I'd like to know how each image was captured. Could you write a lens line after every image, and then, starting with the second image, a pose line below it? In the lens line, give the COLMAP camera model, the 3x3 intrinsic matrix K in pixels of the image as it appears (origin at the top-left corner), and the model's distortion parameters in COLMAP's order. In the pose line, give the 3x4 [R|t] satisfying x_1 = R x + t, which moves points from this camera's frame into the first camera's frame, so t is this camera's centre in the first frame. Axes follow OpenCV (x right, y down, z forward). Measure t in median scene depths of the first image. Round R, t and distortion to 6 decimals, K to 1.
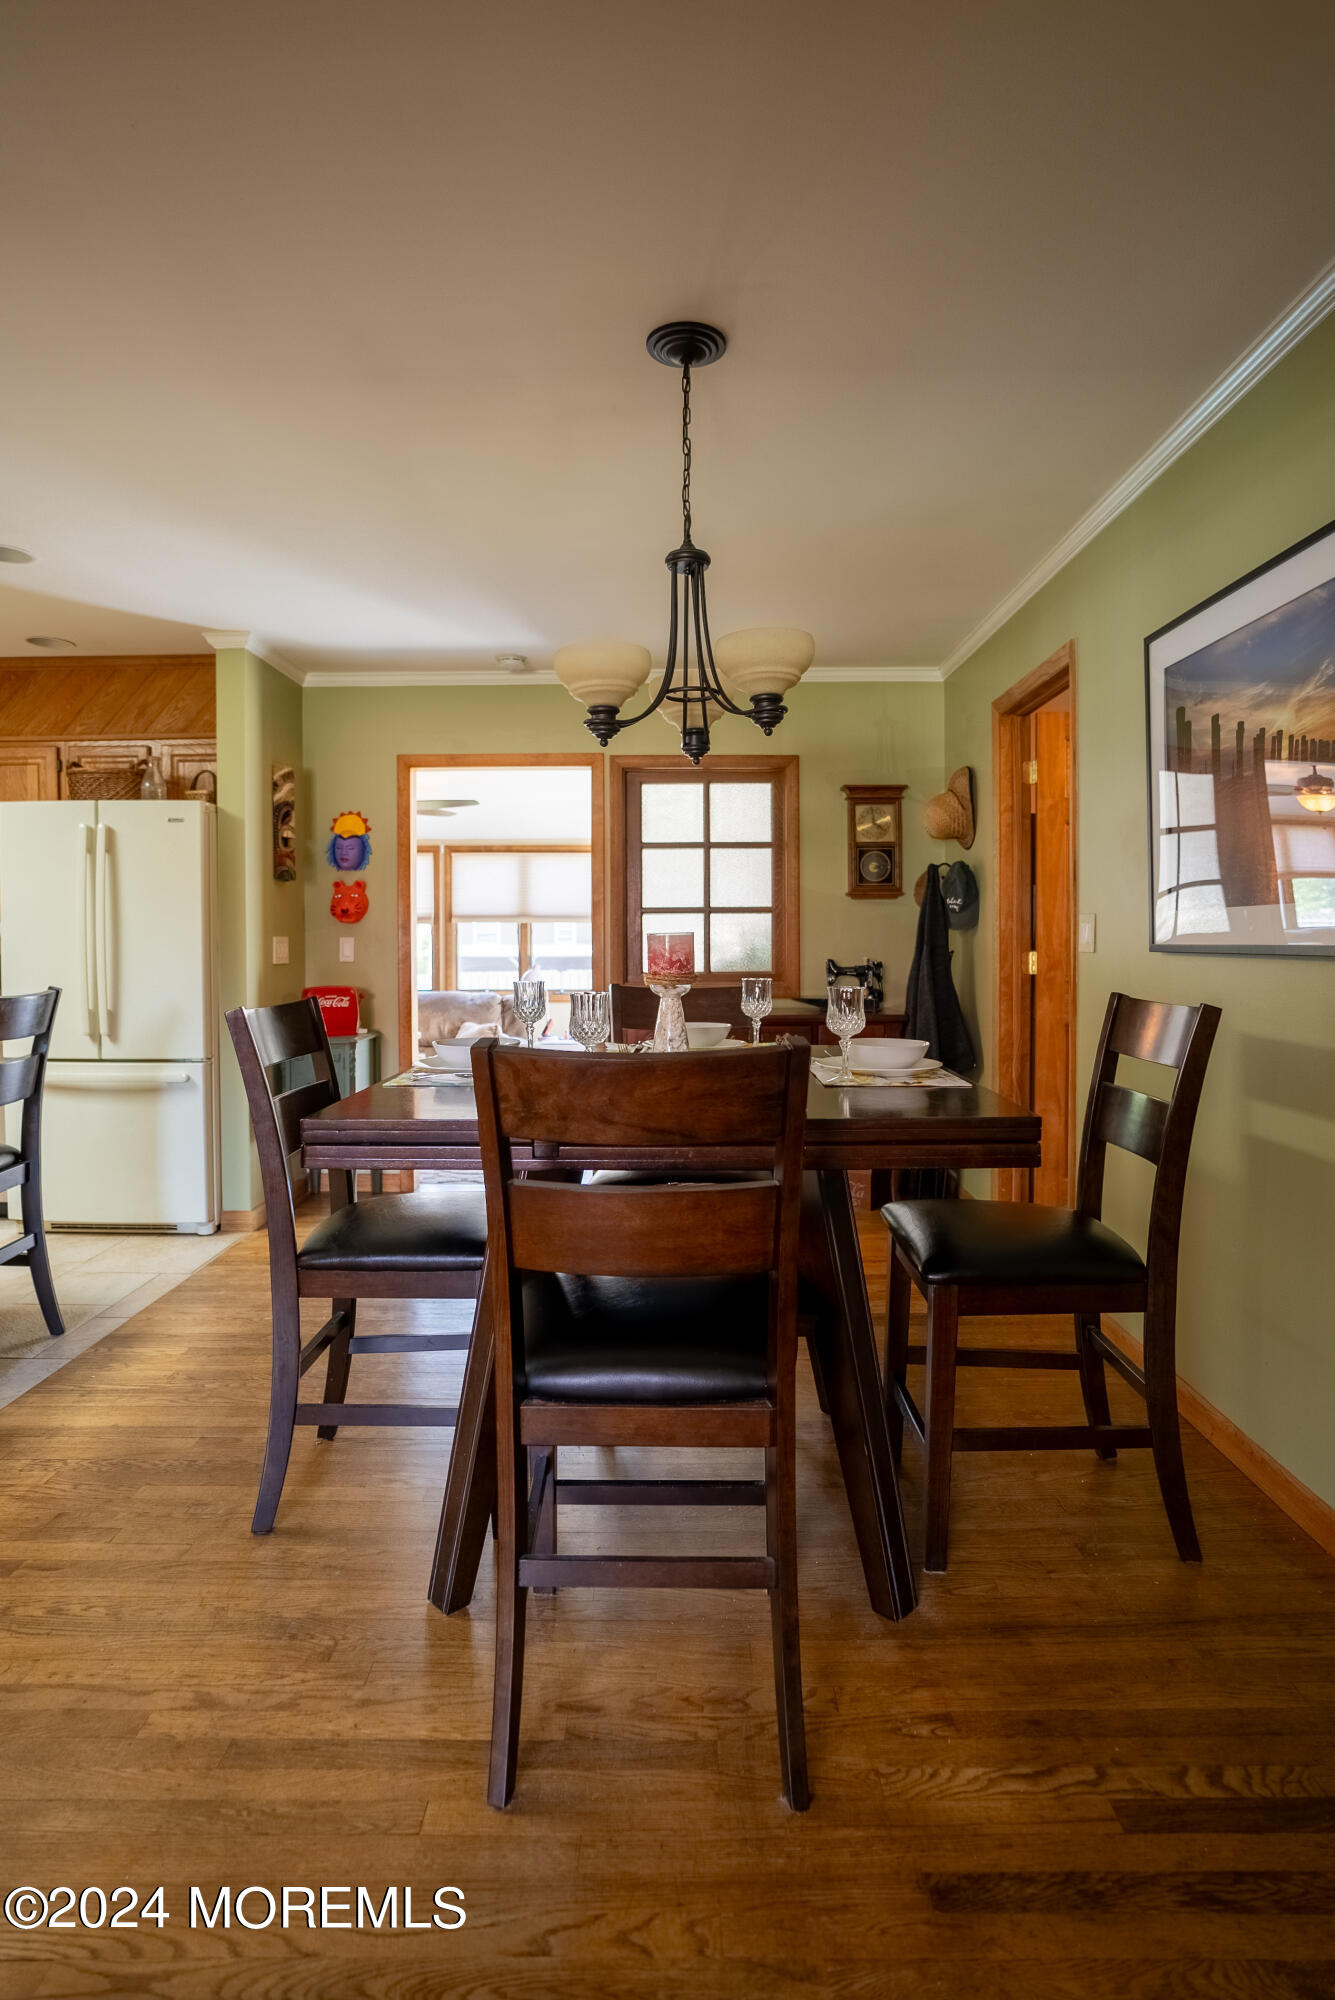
lens RADIAL K [[1047.5, 0, 668.0], [0, 1047.5, 953.0], [0, 0, 1]] dist [-0.015927, 0.000390]
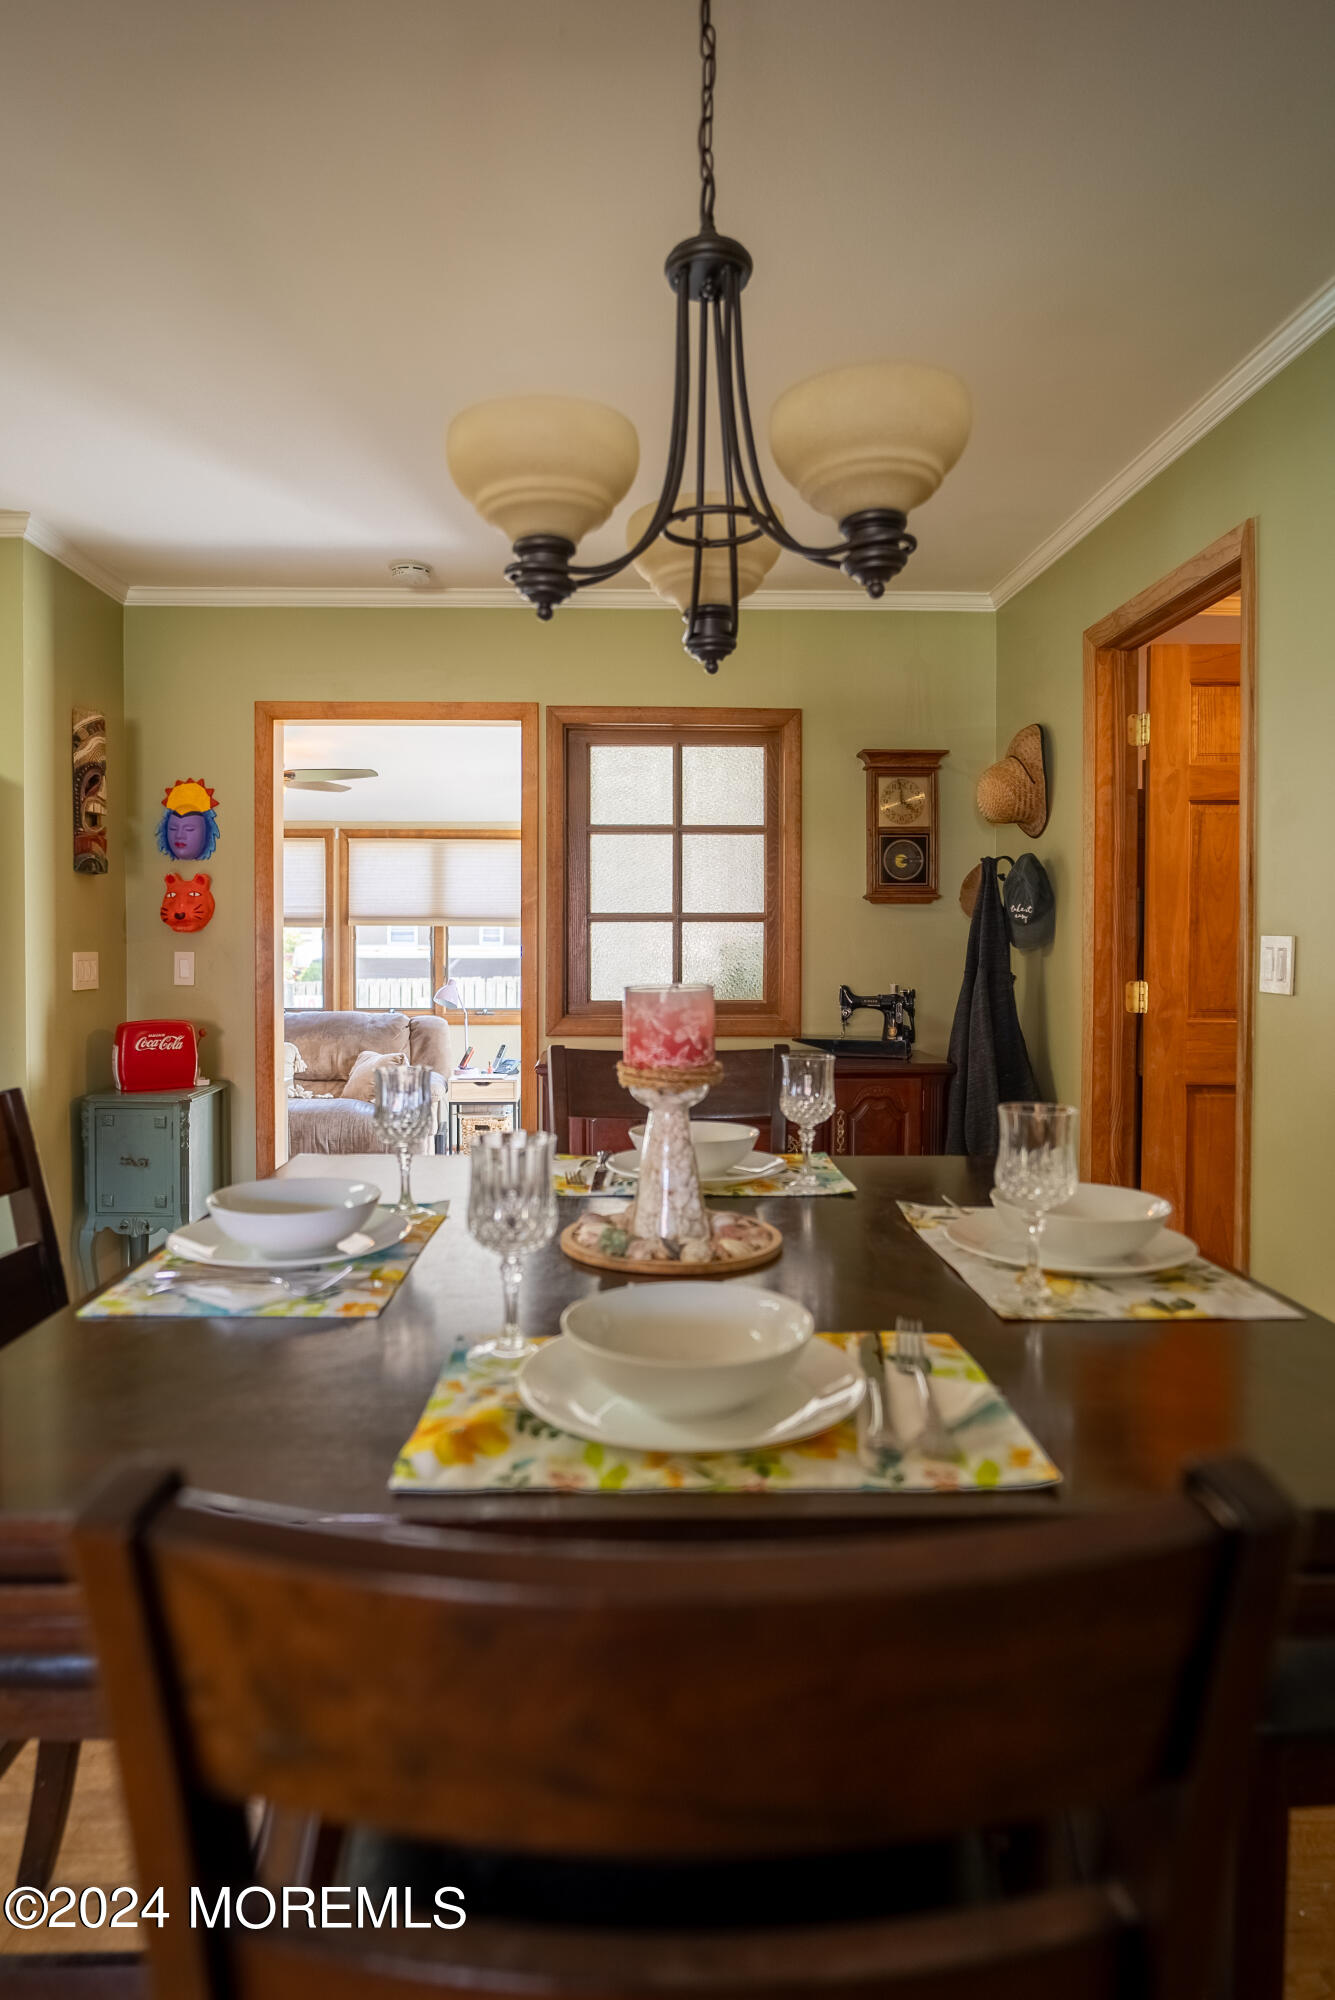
lens RADIAL K [[1189.3, 0, 637.8], [0, 1189.3, 976.9], [0, 0, 1]] dist [-0.002823, 0.000440]
pose [[0.999674, 0.005493, 0.024915, -0.011665], [-0.005928, 0.999831, 0.017397, -0.013831], [-0.024816, -0.017539, 0.999538, 0.165309]]
